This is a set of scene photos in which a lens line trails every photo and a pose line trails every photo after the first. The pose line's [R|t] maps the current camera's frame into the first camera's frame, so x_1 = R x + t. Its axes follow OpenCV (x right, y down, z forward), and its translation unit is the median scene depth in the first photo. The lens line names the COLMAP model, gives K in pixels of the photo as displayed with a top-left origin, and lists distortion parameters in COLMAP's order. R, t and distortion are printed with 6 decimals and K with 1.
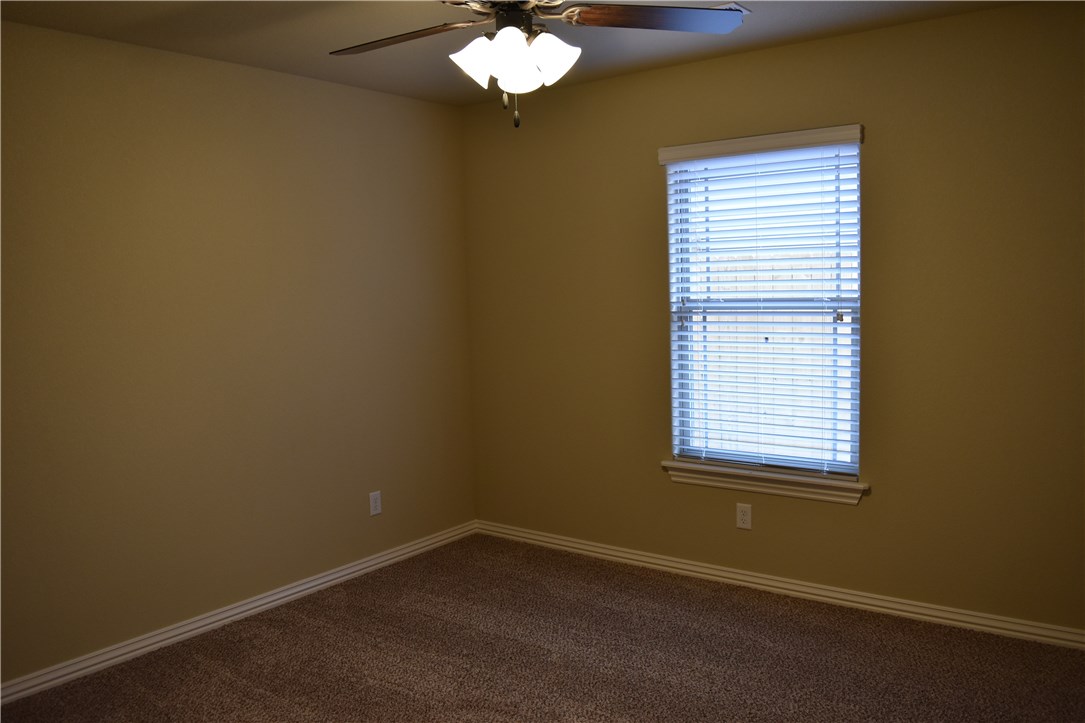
lens RADIAL K [[839.3, 0, 542.5], [0, 839.3, 361.5], [0, 0, 1]] dist [-0.094933, -0.000261]
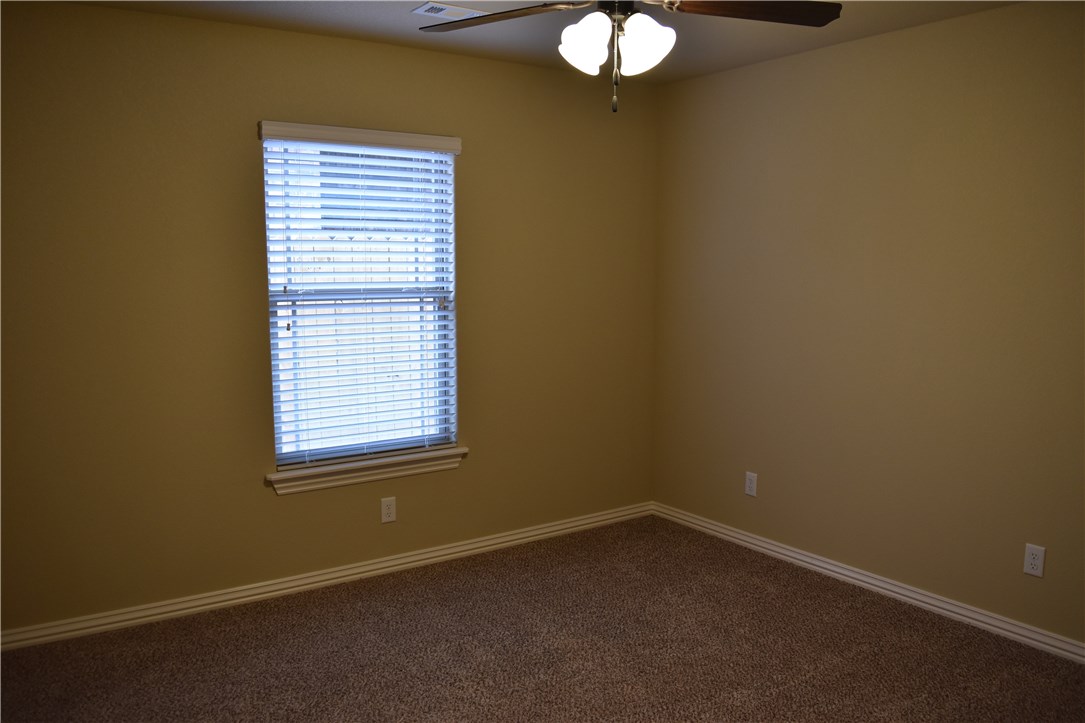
lens RADIAL K [[835.9, 0, 542.5], [0, 835.9, 361.5], [0, 0, 1]] dist [0.001999, 0.000120]
pose [[0.367211, -0.082386, 0.926482, -0.573786], [0.085120, 0.994866, 0.054730, -0.024741], [-0.926235, 0.058765, 0.372339, 0.402328]]
